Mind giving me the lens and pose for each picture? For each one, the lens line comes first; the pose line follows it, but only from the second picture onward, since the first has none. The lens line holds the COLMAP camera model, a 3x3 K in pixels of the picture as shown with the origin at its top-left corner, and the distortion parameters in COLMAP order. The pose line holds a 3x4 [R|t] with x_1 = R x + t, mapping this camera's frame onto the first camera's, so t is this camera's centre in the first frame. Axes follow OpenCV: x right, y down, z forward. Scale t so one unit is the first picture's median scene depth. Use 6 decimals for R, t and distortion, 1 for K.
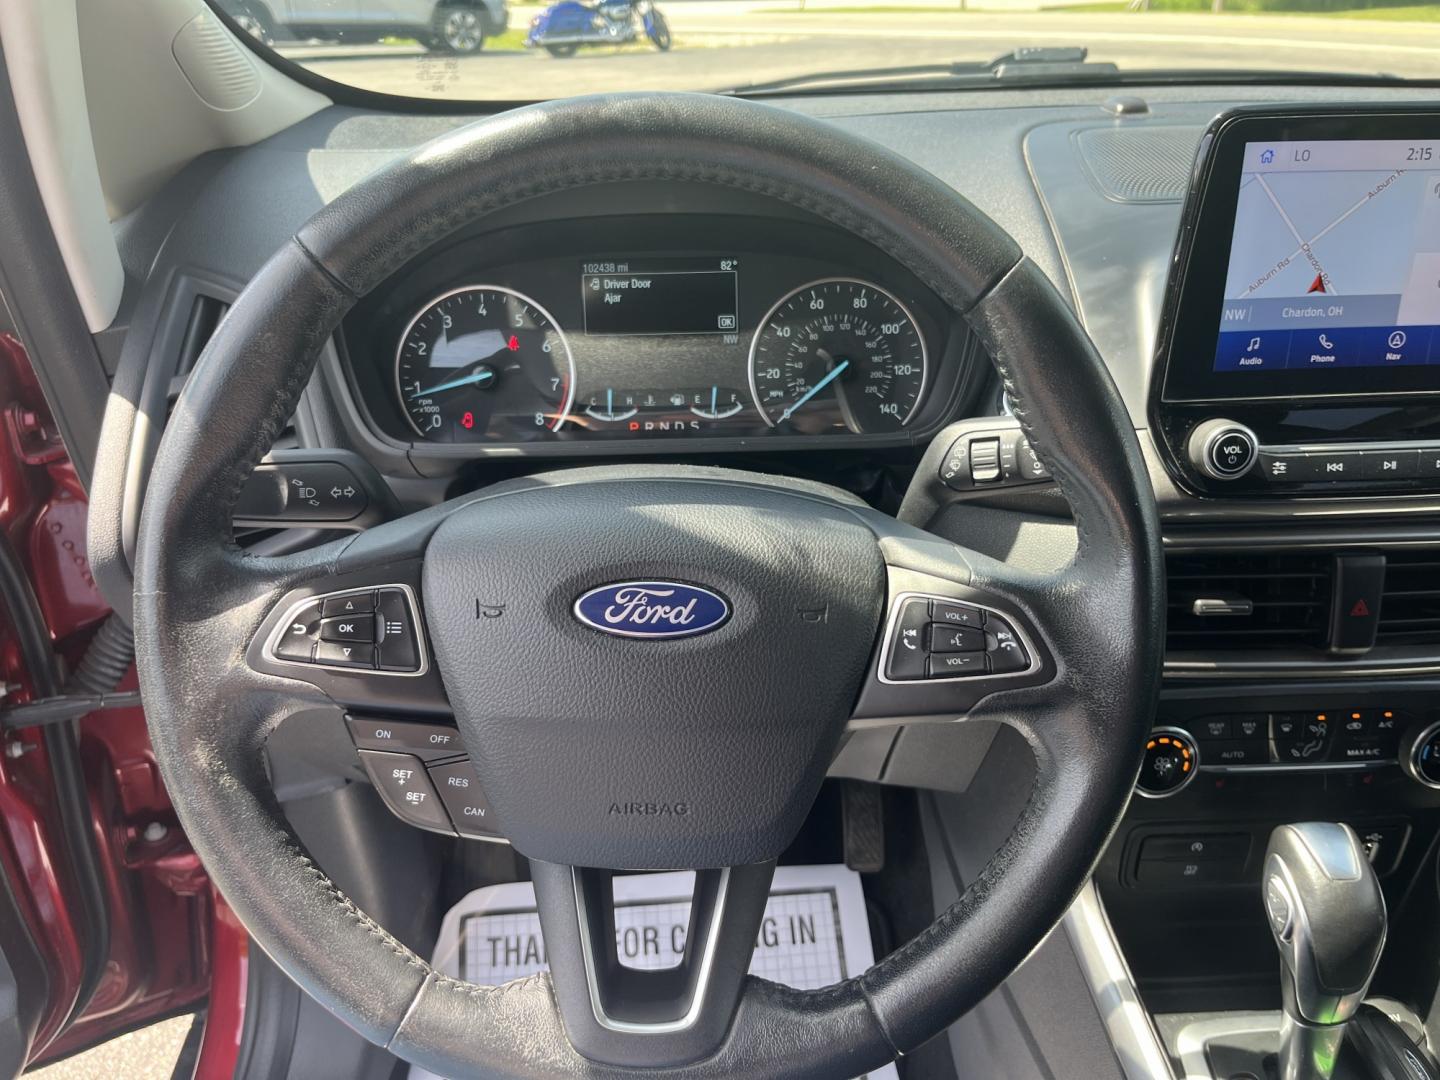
lens RADIAL K [[1115.4, 0, 690.8], [0, 1115.4, 544.2], [0, 0, 1]] dist [0.060188, -0.082324]
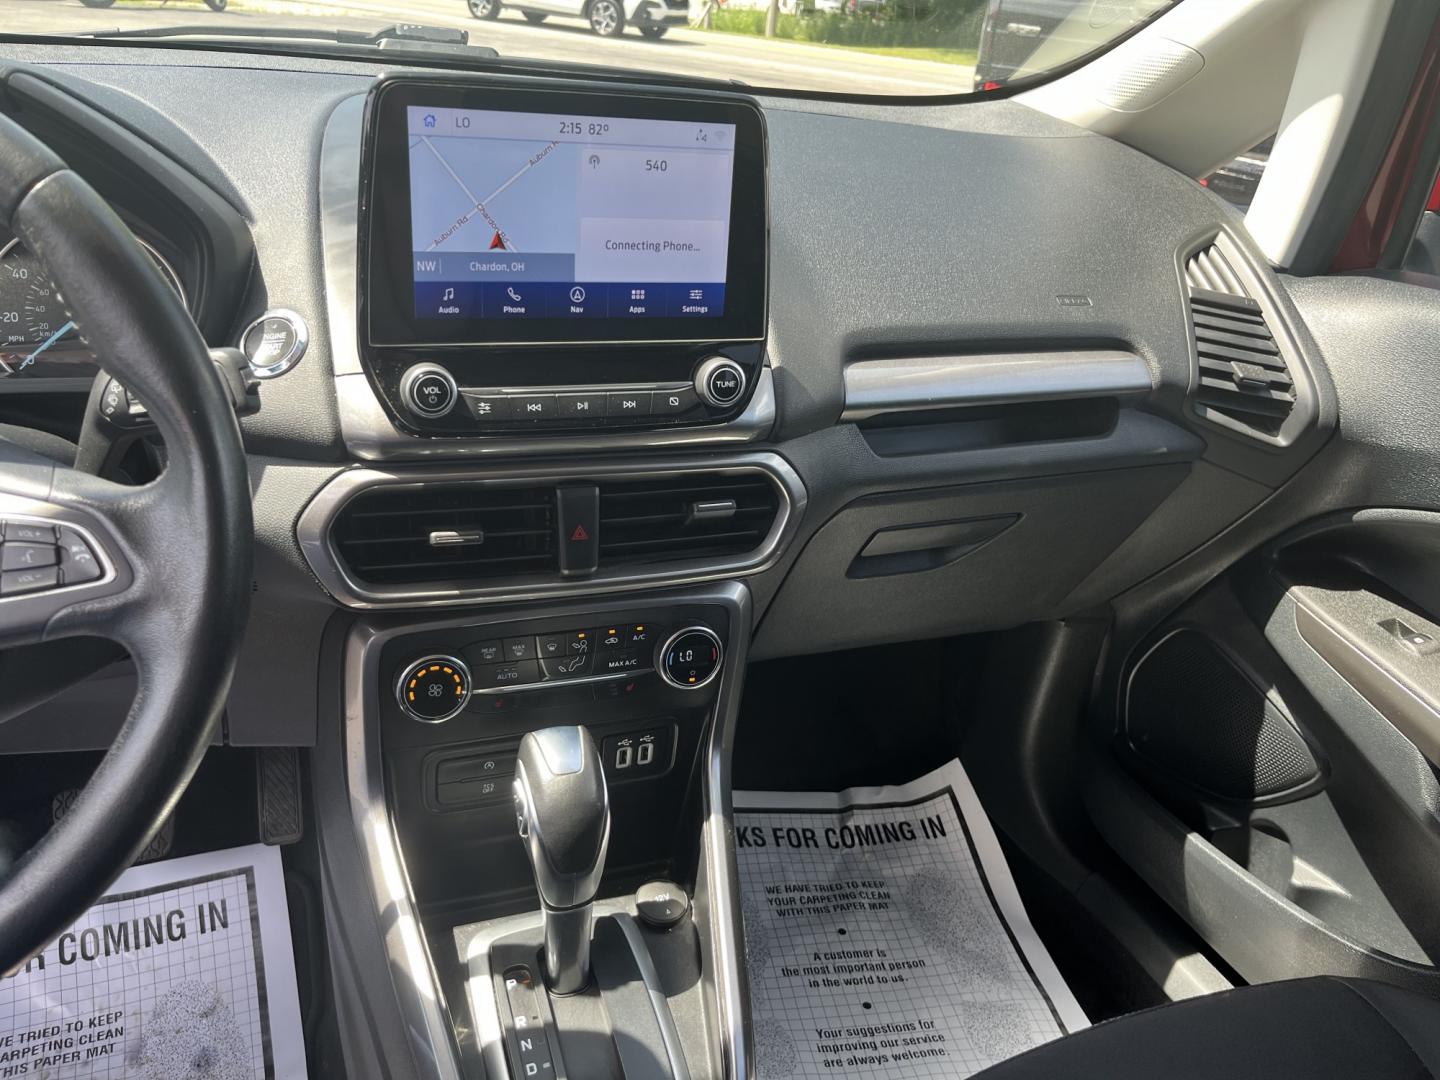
lens RADIAL K [[1118.3, 0, 717.3], [0, 1118.3, 526.7], [0, 0, 1]] dist [0.047477, -0.058363]
pose [[0.937367, -0.041972, 0.345806, 0.303799], [0.044738, 0.998999, -0.000016, 0.051284], [-0.345459, 0.015486, 0.938306, -0.095822]]
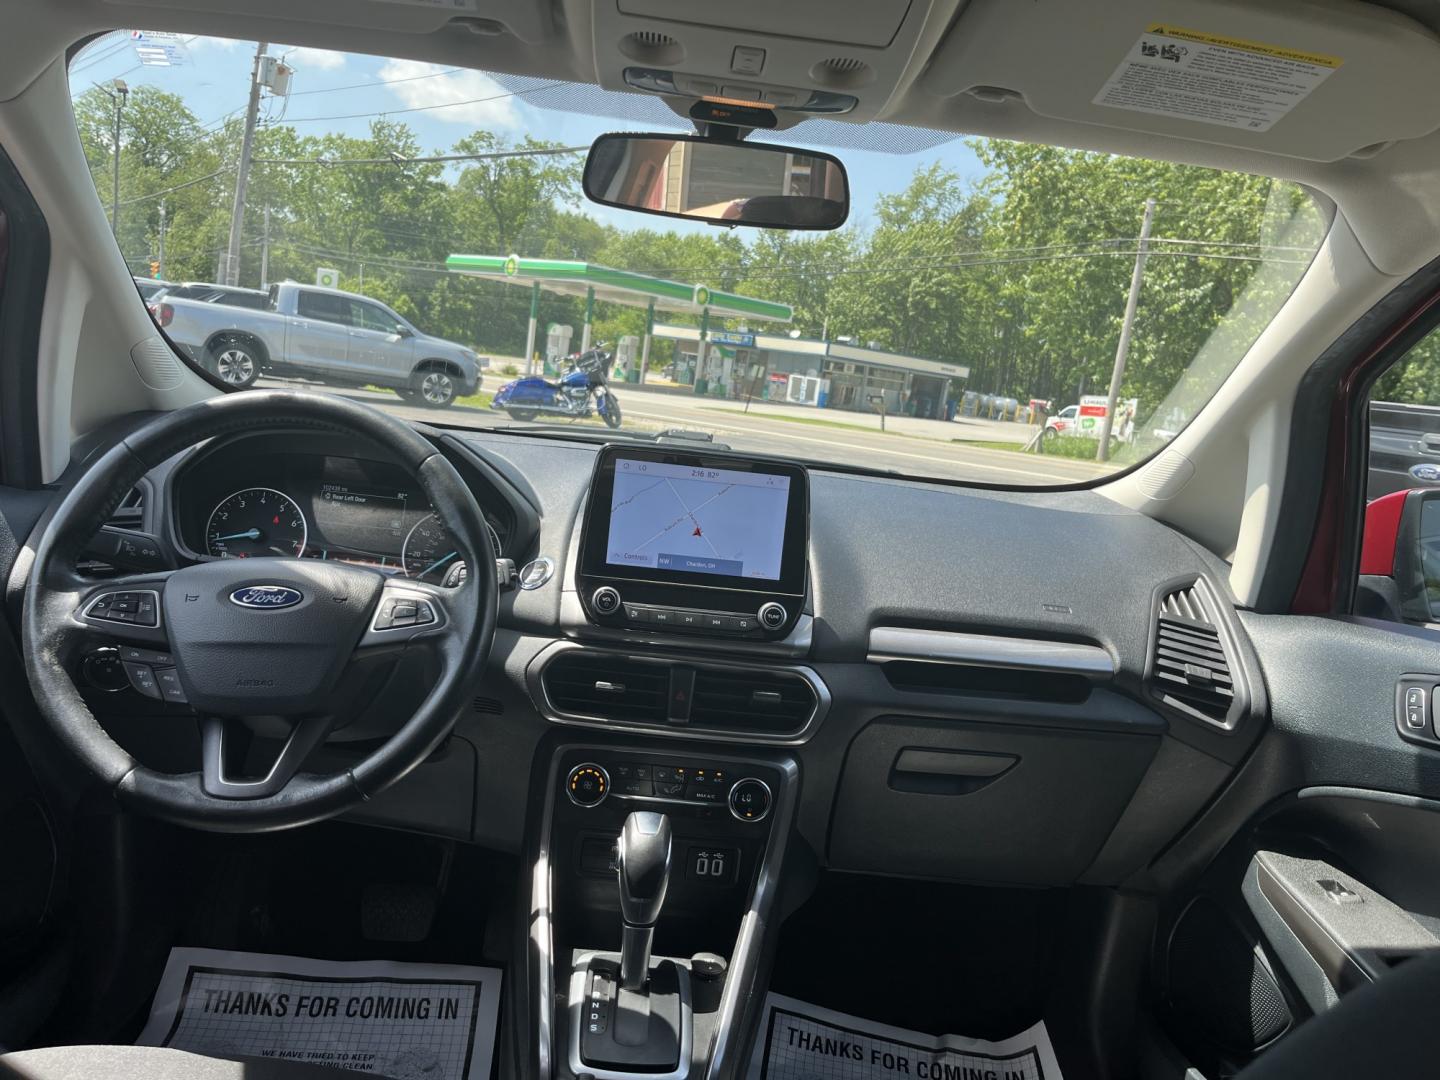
lens RADIAL K [[1118.3, 0, 717.3], [0, 1118.3, 526.7], [0, 0, 1]] dist [0.047477, -0.058363]
pose [[0.990454, 0.127327, 0.052808, 0.470826], [-0.102892, 0.937846, -0.331448, 0.375883], [-0.091728, 0.322851, 0.941994, -0.822444]]
